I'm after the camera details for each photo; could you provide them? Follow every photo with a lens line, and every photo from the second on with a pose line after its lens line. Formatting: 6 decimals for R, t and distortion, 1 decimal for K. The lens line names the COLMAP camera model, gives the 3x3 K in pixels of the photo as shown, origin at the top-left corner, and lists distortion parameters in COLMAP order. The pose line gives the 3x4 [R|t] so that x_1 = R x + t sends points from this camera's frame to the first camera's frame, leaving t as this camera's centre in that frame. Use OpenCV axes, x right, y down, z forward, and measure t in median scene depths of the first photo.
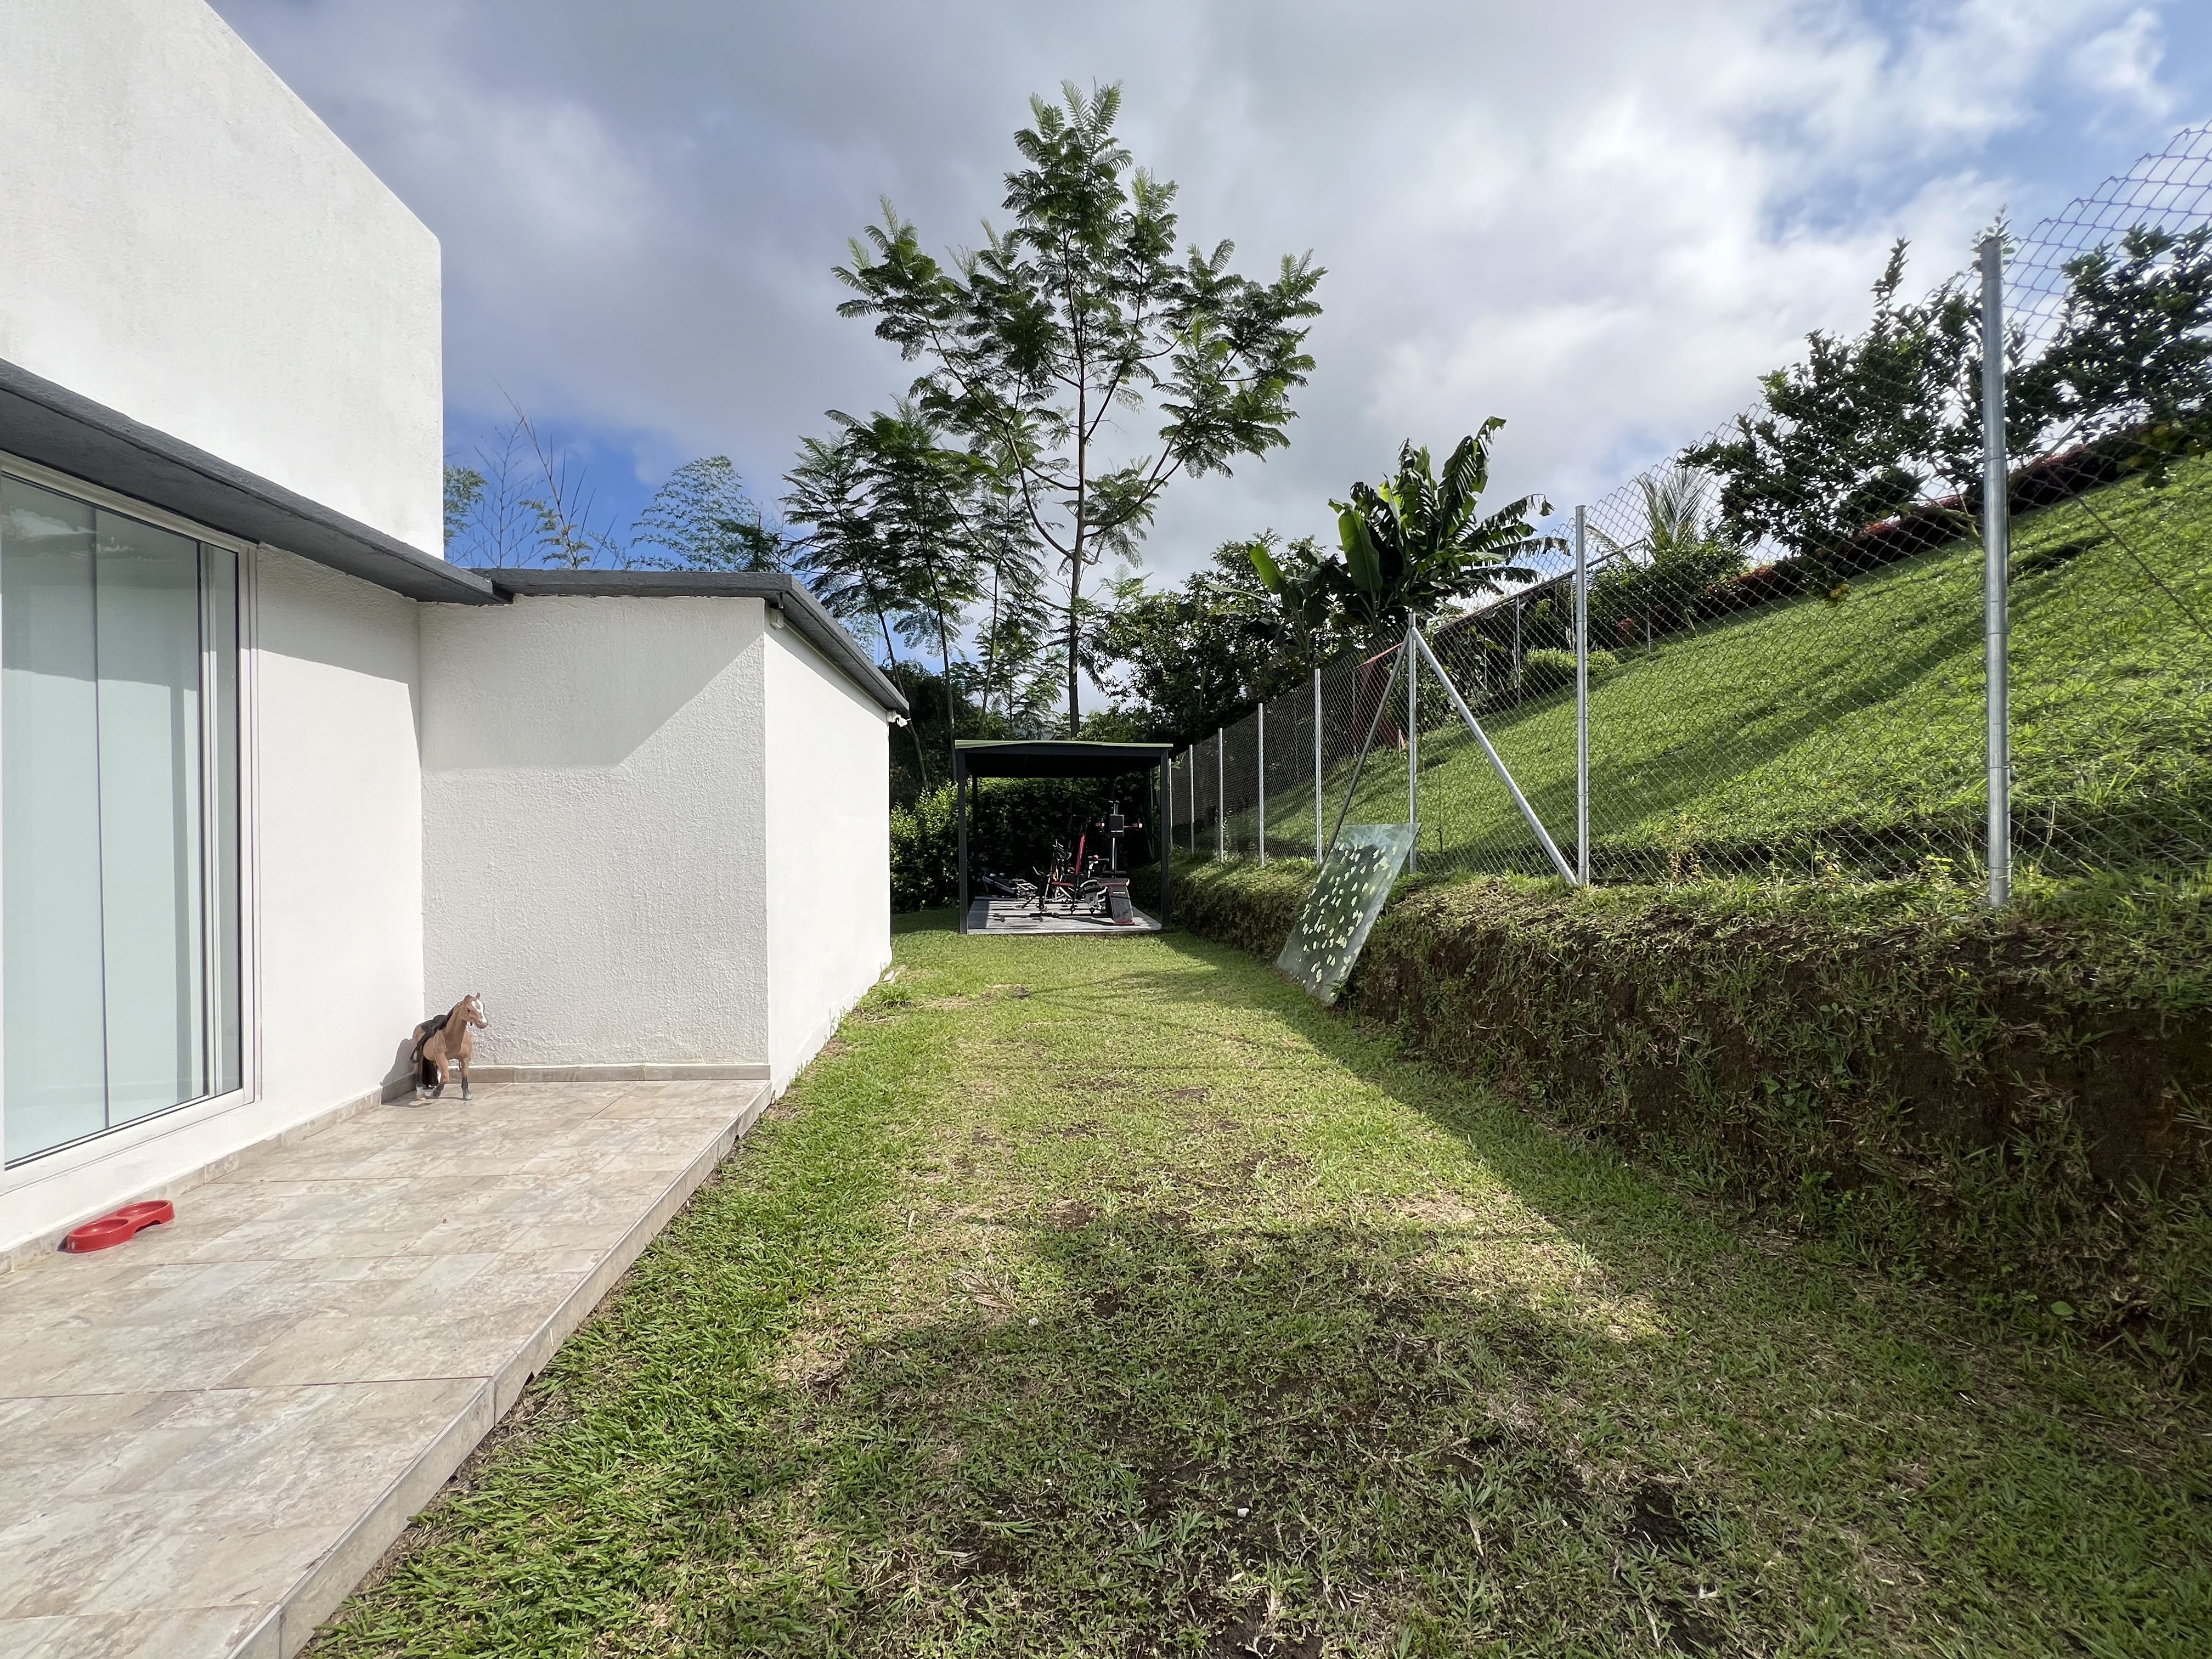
lens RADIAL K [[888.8, 0, 1105.0], [0, 888.8, 828.2], [0, 0, 1]] dist [0.000815, -0.000386]
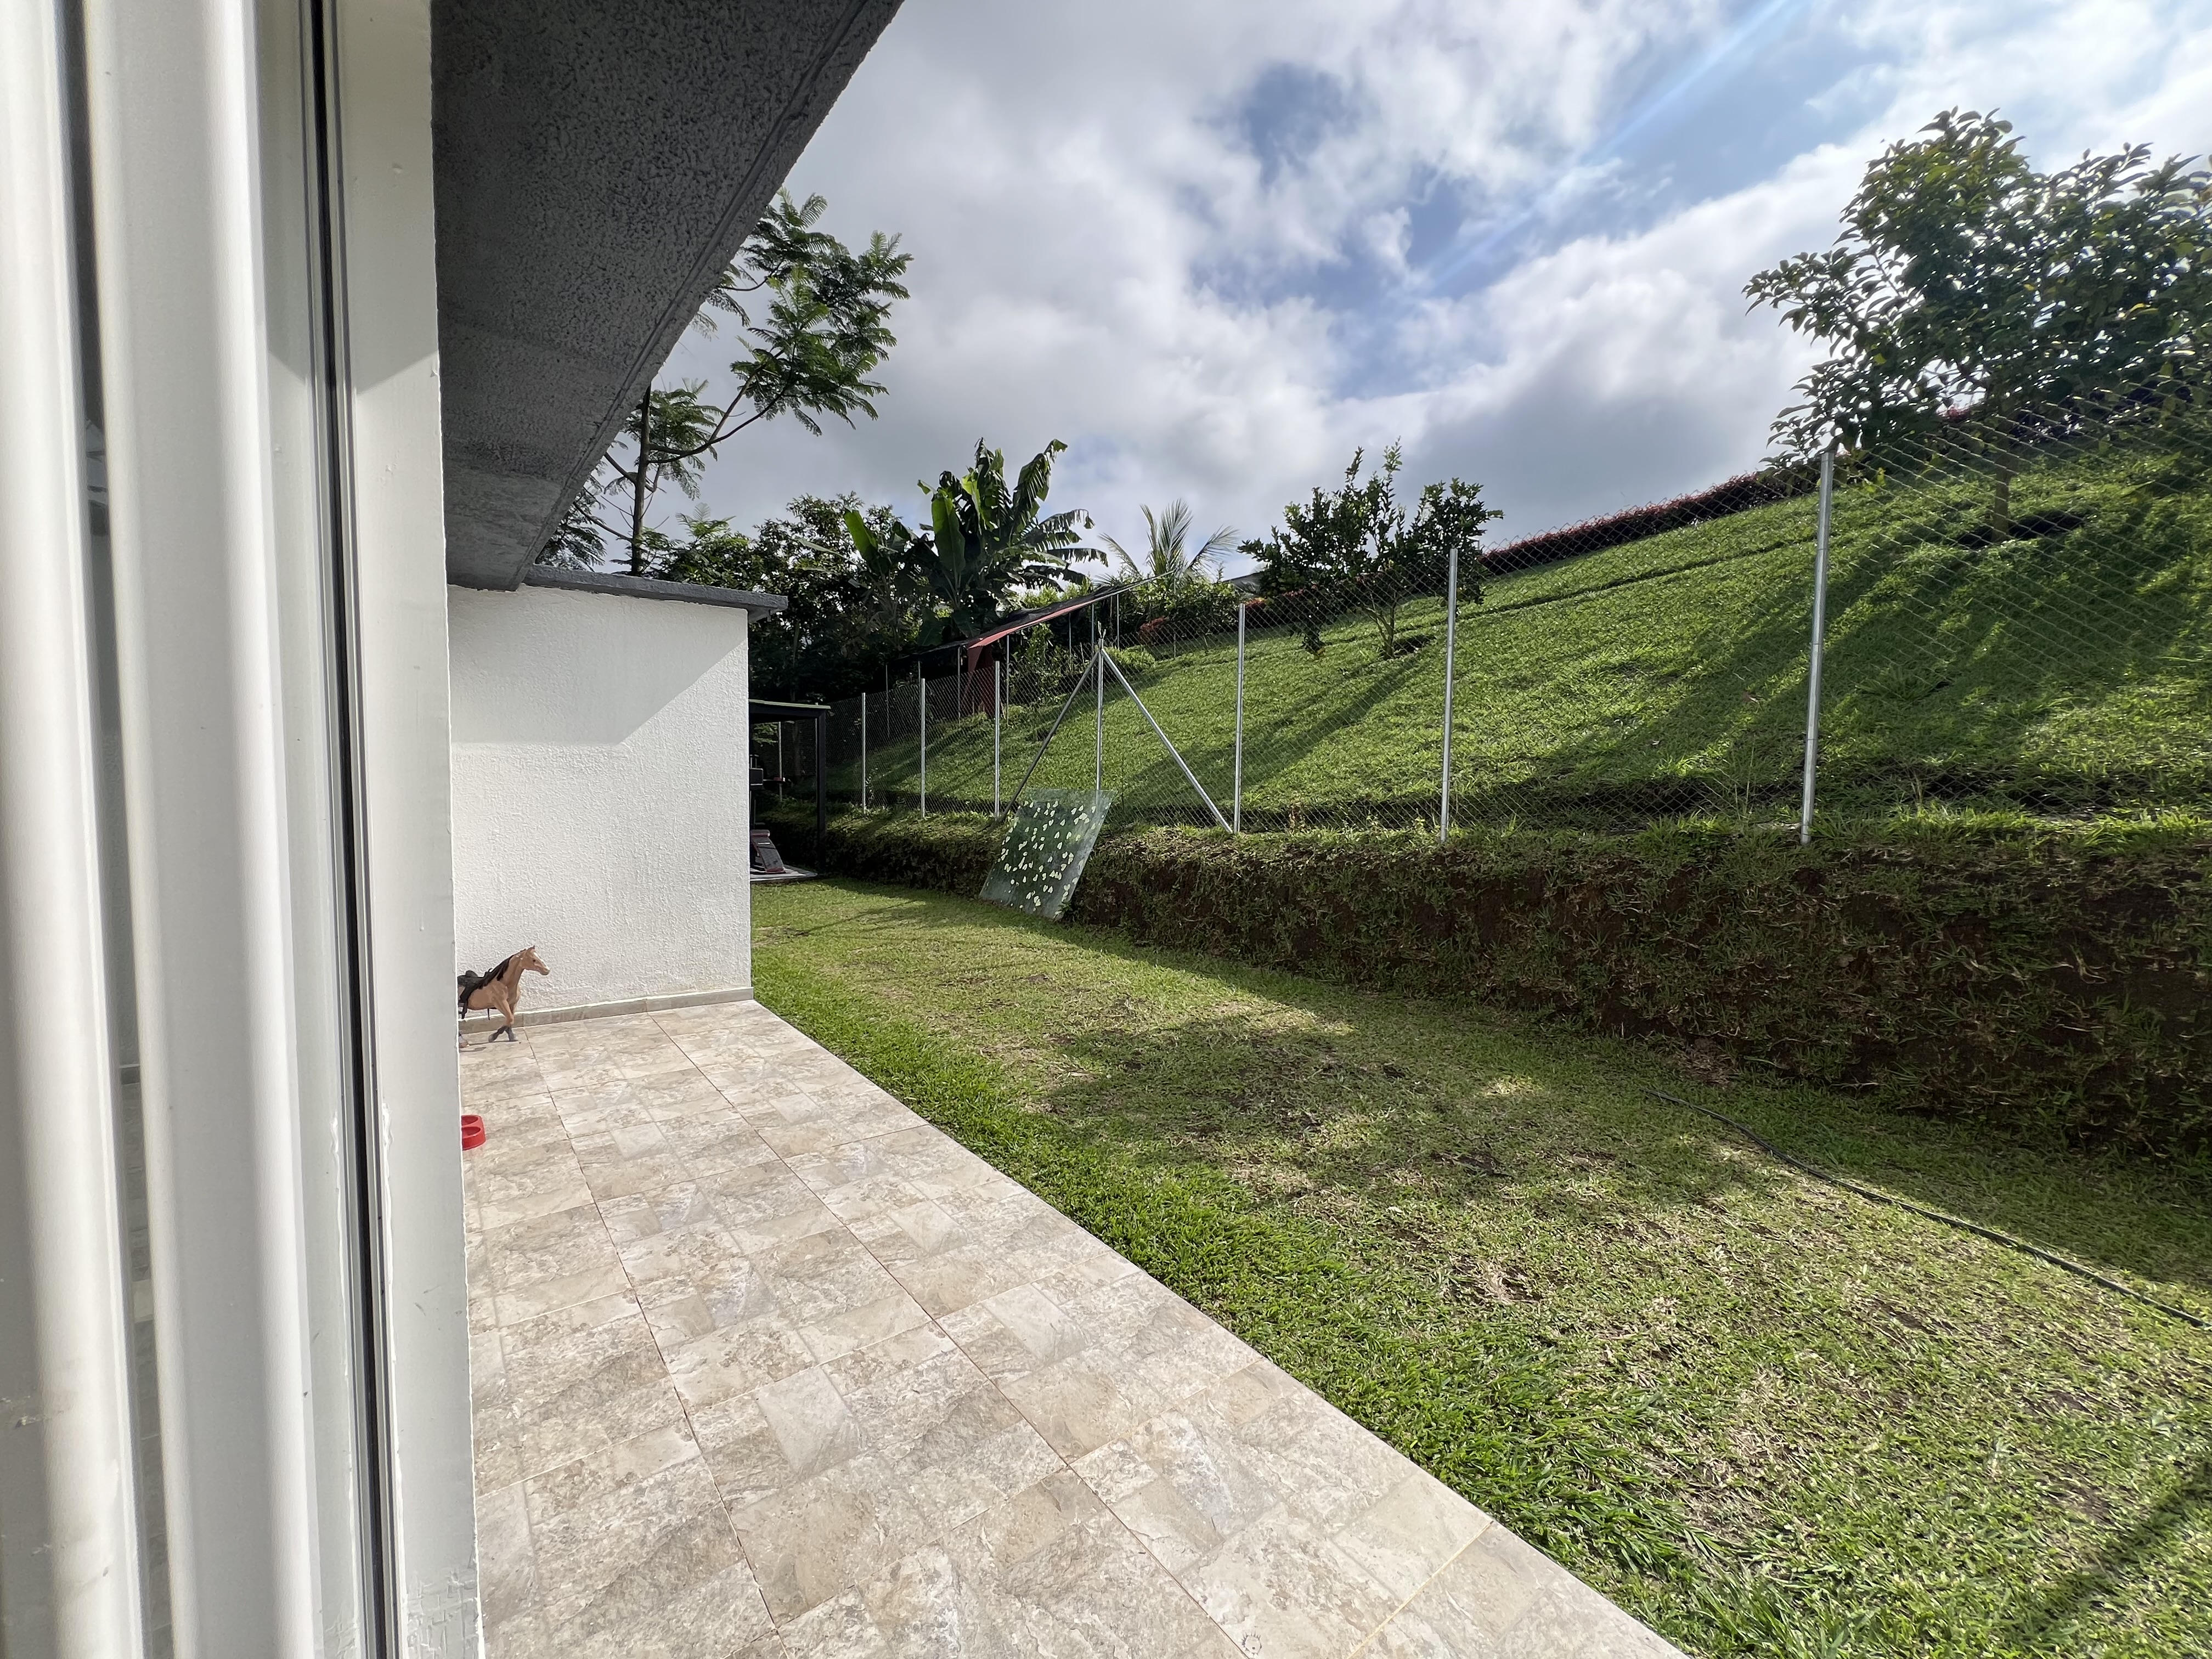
lens RADIAL K [[888.8, 0, 1104.0], [0, 888.8, 831.4], [0, 0, 1]] dist [0.000815, -0.000386]
pose [[0.845847, -0.016131, 0.533181, -0.397673], [-0.018965, 0.998001, 0.060280, -0.024275], [-0.533088, -0.061100, 0.843851, -0.195021]]
